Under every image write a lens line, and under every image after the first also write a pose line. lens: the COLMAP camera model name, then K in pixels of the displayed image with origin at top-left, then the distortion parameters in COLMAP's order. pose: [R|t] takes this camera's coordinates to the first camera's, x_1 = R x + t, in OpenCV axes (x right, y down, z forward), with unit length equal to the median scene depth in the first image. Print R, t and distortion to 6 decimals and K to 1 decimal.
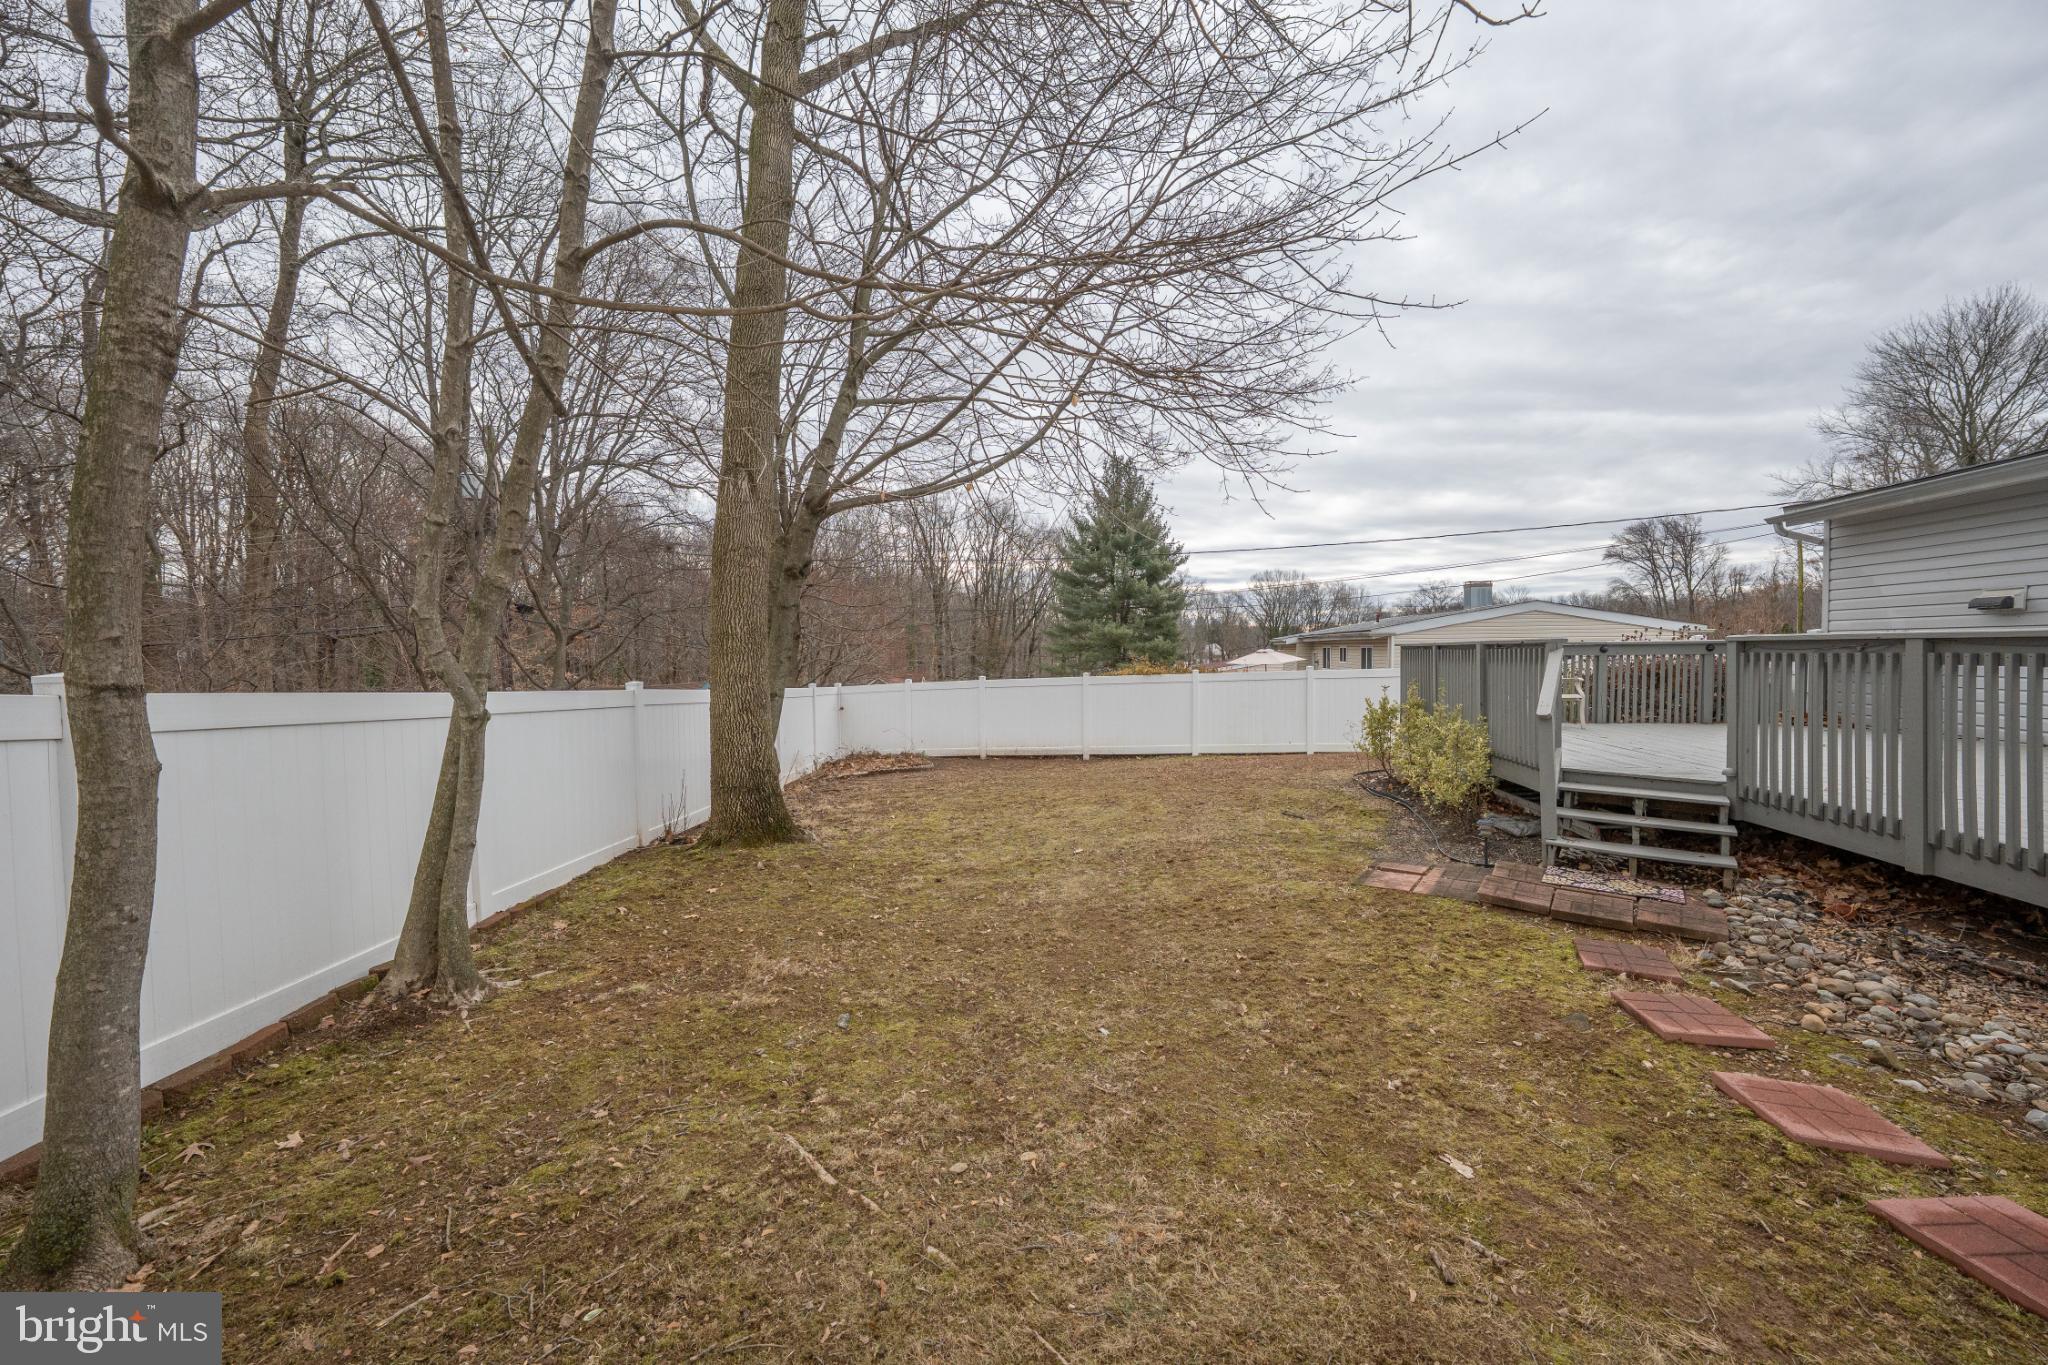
lens RADIAL K [[705.0, 0, 1029.9], [0, 705.0, 678.0], [0, 0, 1]] dist [-0.030246, 0.006854]
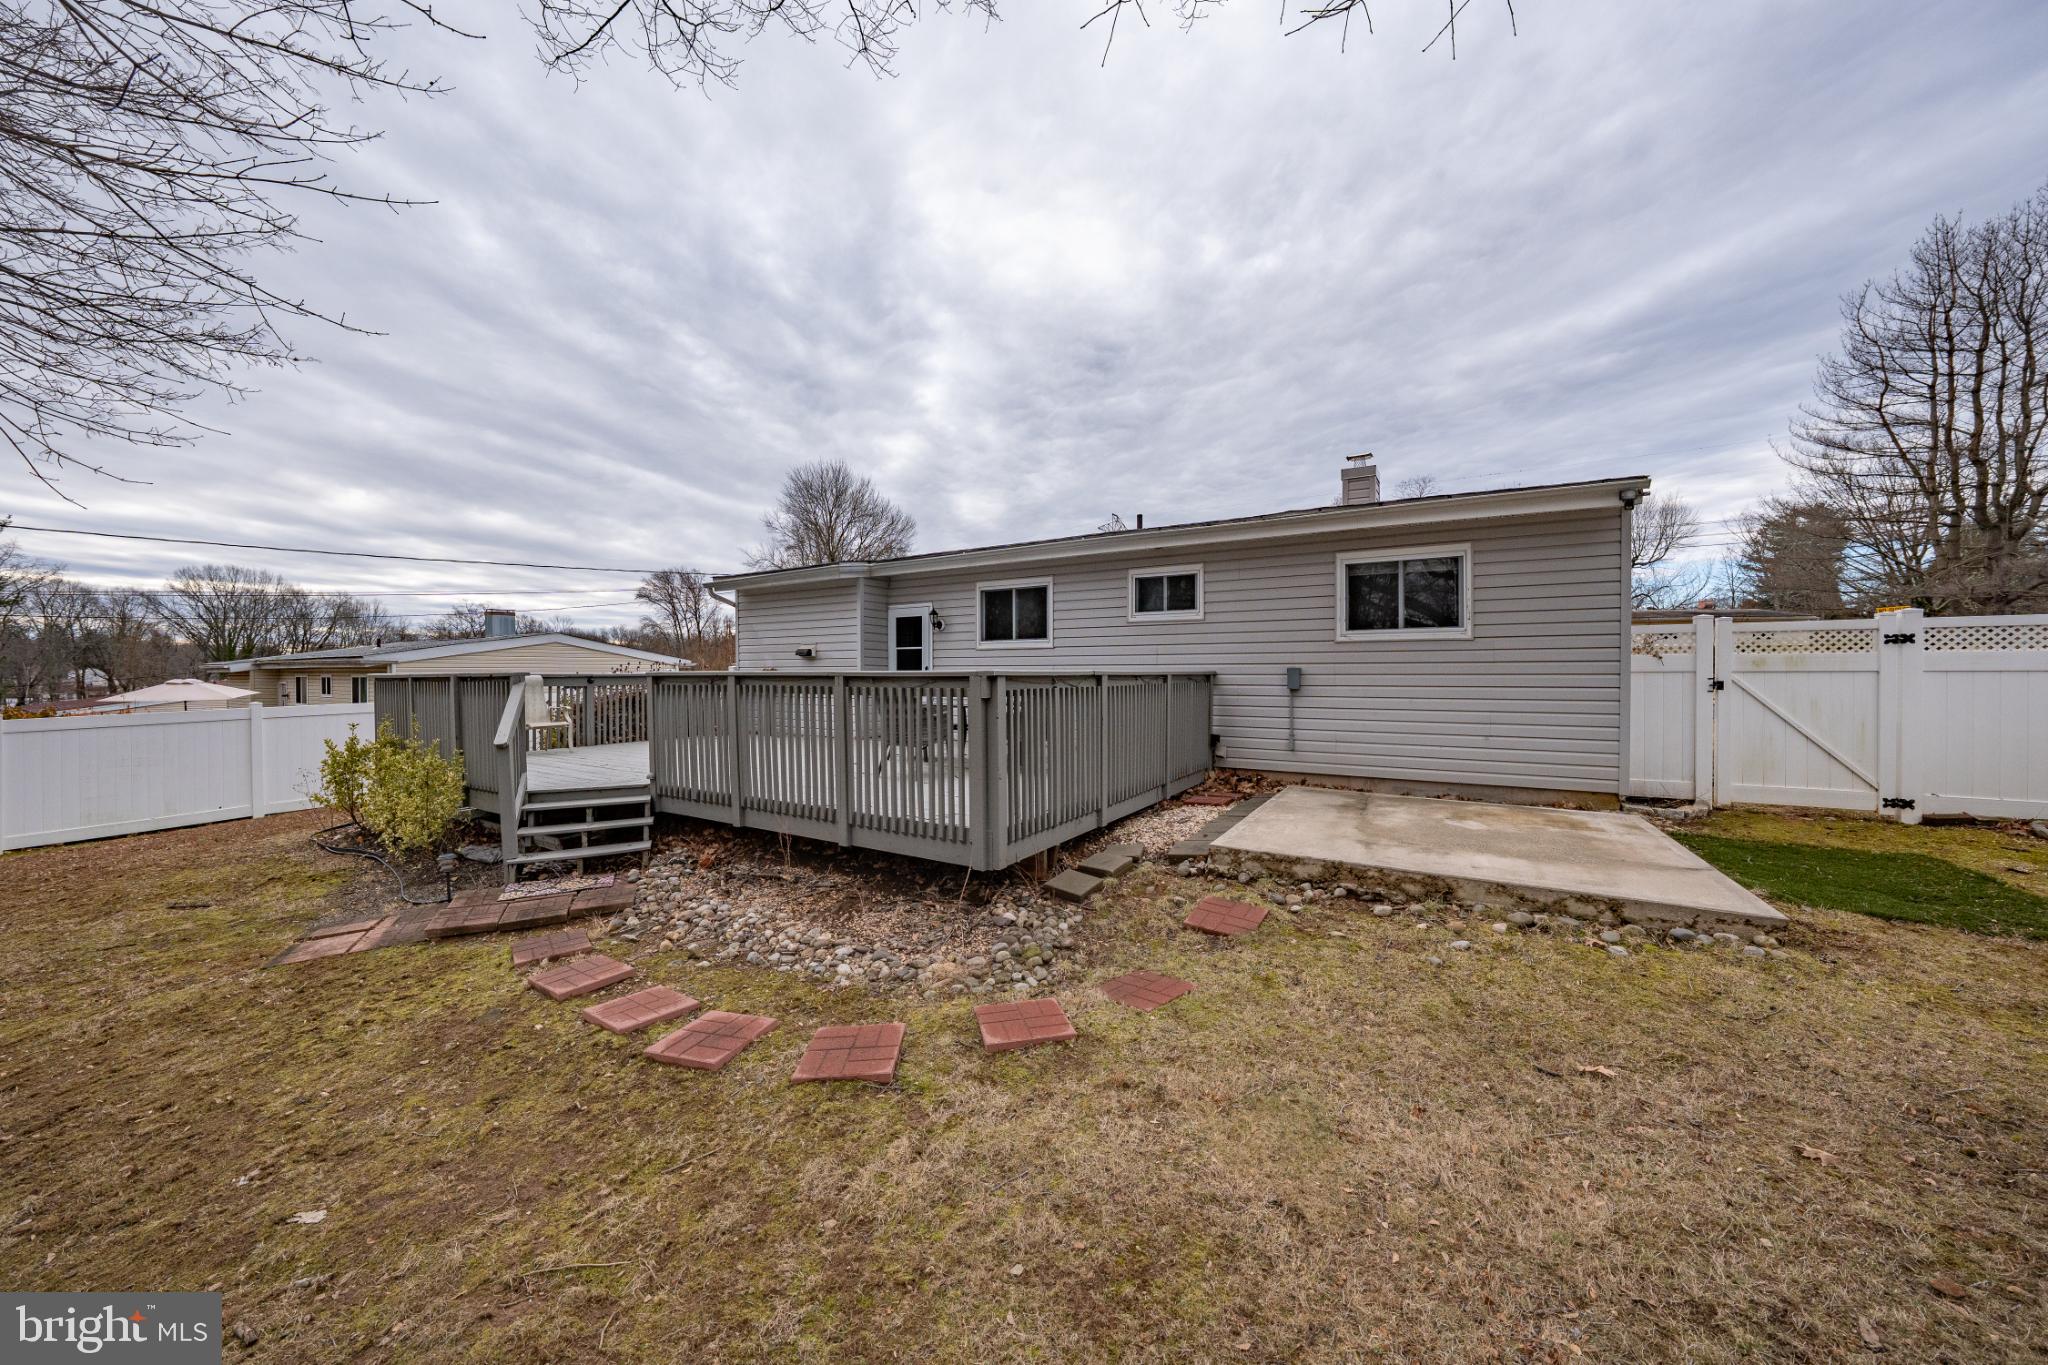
lens RADIAL K [[705.0, 0, 1029.9], [0, 705.0, 678.0], [0, 0, 1]] dist [-0.030246, 0.006854]
pose [[0.365998, 0.001494, 0.930615, 0.040248], [0.036614, 0.999201, -0.016004, -0.001475], [-0.929895, 0.039931, 0.365651, -0.144882]]
